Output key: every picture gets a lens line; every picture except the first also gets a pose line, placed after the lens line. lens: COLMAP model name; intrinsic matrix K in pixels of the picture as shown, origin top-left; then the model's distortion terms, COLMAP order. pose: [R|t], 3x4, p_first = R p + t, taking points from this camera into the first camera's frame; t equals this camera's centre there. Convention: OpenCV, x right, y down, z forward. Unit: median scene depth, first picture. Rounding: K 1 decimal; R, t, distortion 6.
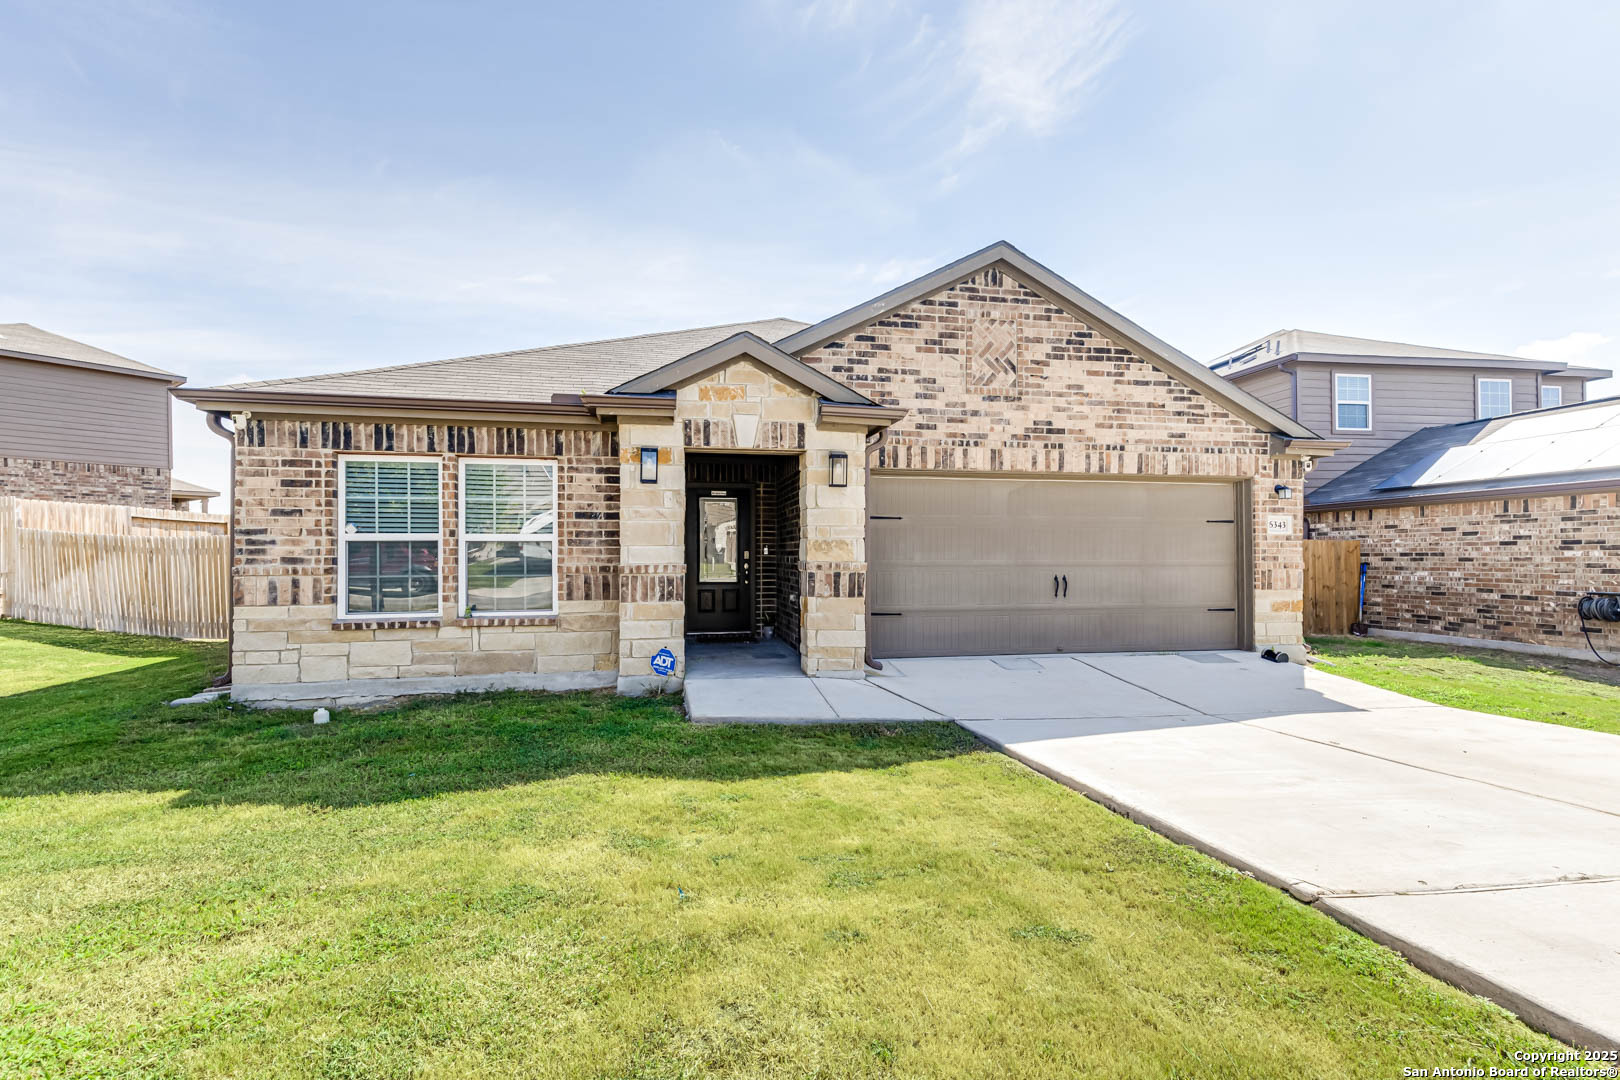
lens RADIAL K [[749.4, 0, 819.6], [0, 749.4, 542.8], [0, 0, 1]] dist [0.028145, -0.000255]
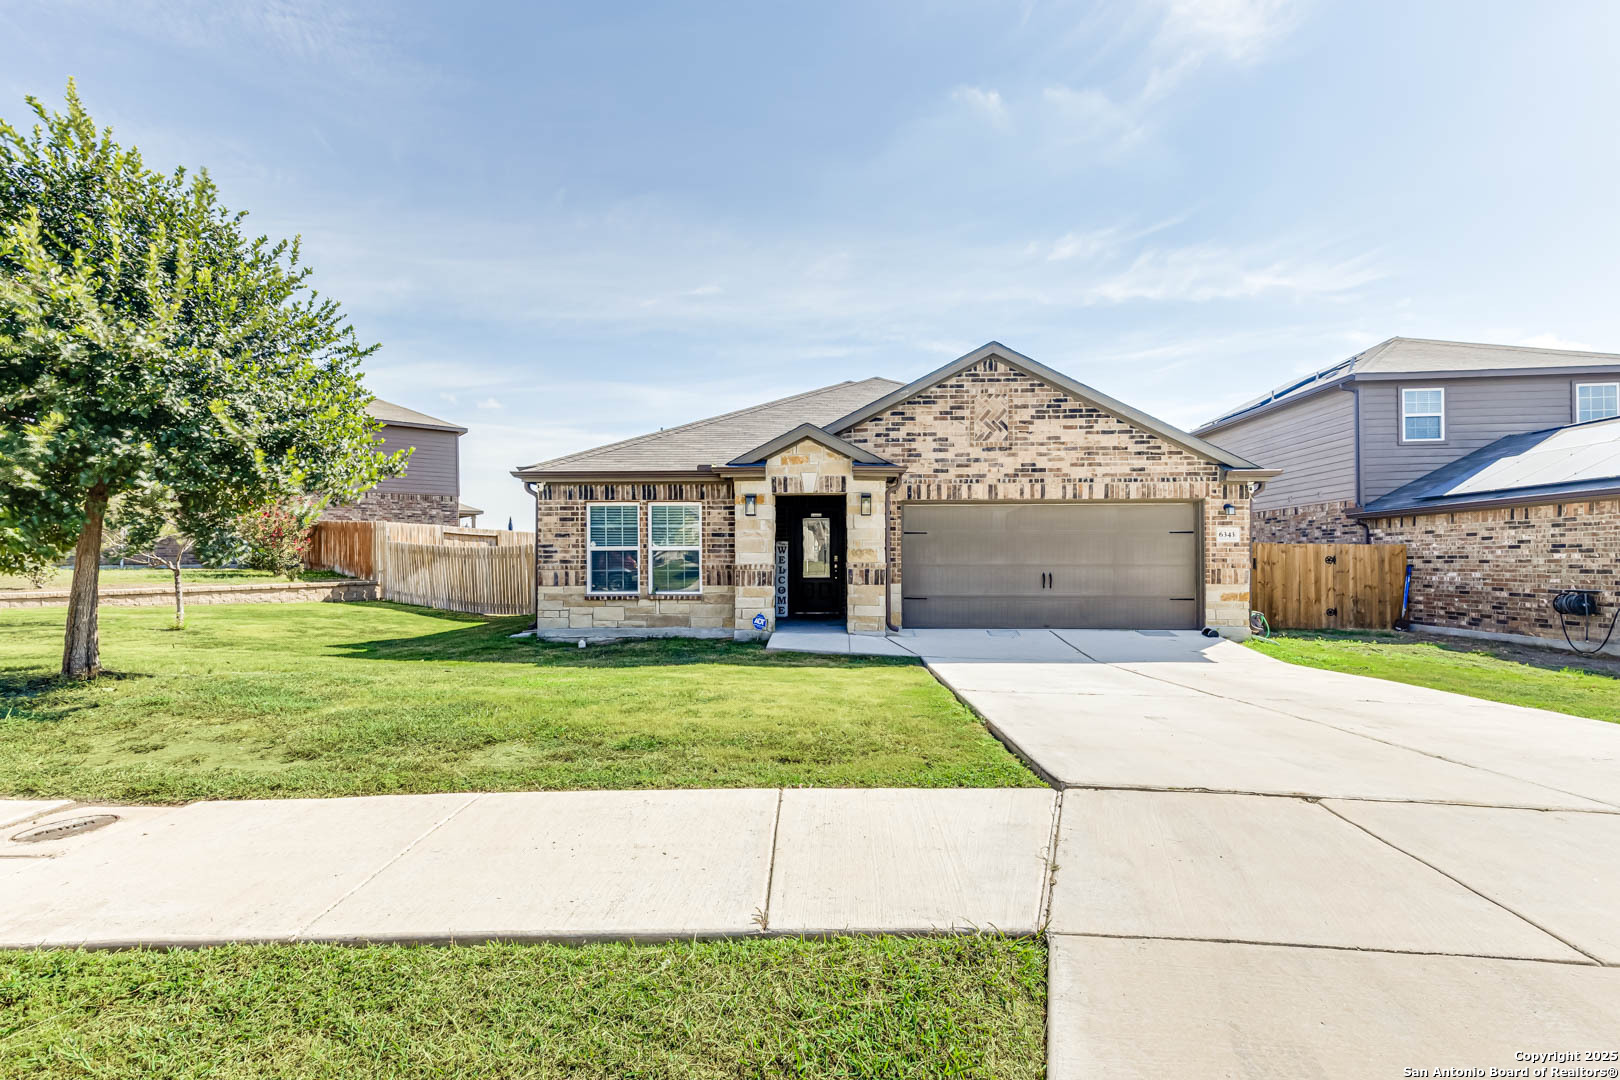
lens RADIAL K [[749.4, 0, 821.8], [0, 749.4, 551.0], [0, 0, 1]] dist [0.028145, -0.000255]
pose [[0.974675, -0.003635, -0.223596, 0.224962], [0.004915, 0.999975, 0.005169, -0.006059], [0.223572, -0.006137, 0.974668, -0.450084]]
